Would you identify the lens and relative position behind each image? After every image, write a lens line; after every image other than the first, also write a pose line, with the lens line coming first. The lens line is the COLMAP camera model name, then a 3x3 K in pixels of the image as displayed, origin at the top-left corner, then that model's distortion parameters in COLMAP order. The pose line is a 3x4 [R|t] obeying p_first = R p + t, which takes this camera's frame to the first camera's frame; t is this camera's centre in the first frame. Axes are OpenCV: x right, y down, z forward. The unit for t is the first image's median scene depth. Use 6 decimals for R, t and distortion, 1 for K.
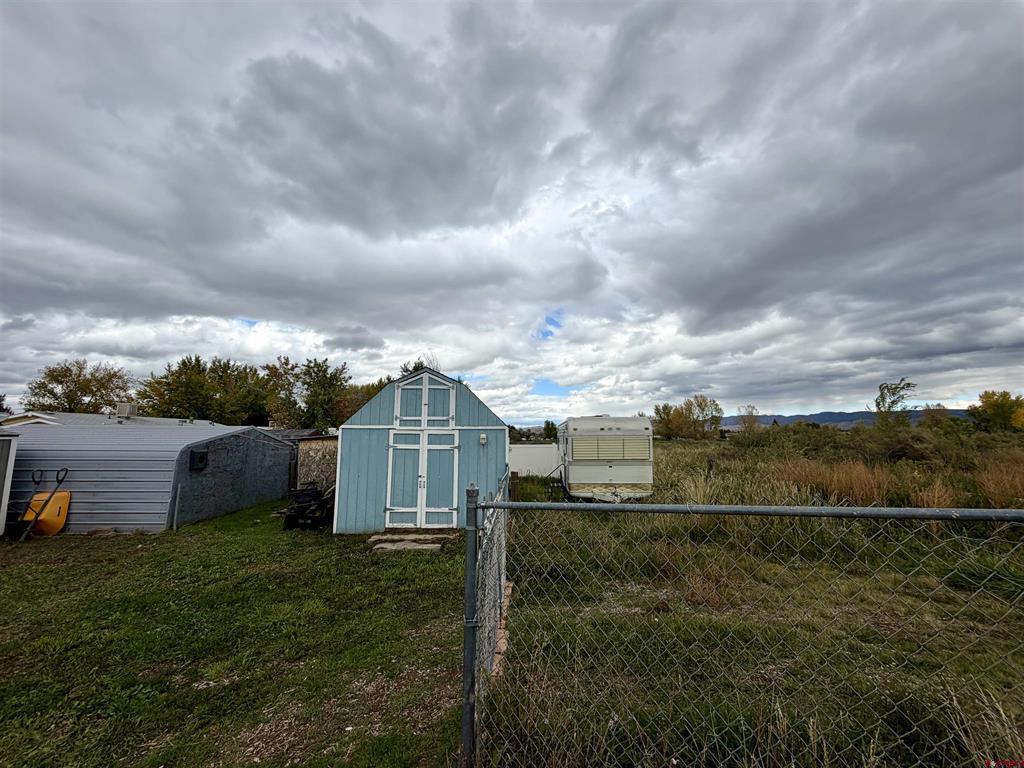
lens RADIAL K [[397.7, 0, 512.0], [0, 397.7, 384.0], [0, 0, 1]] dist [-0.002058, 0.000146]
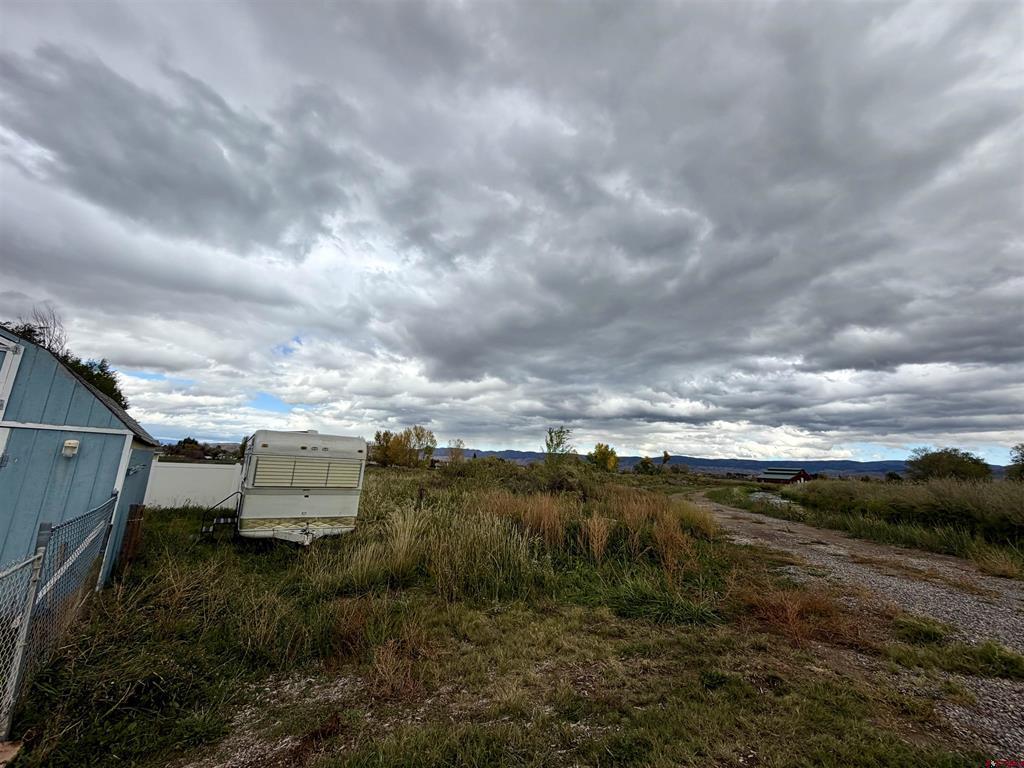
lens RADIAL K [[397.7, 0, 512.0], [0, 397.7, 384.0], [0, 0, 1]] dist [-0.002058, 0.000146]
pose [[0.778021, 0.172103, 0.604205, 0.046721], [-0.133345, 0.985070, -0.108883, 0.018059], [-0.613924, 0.004146, 0.789354, 0.115716]]
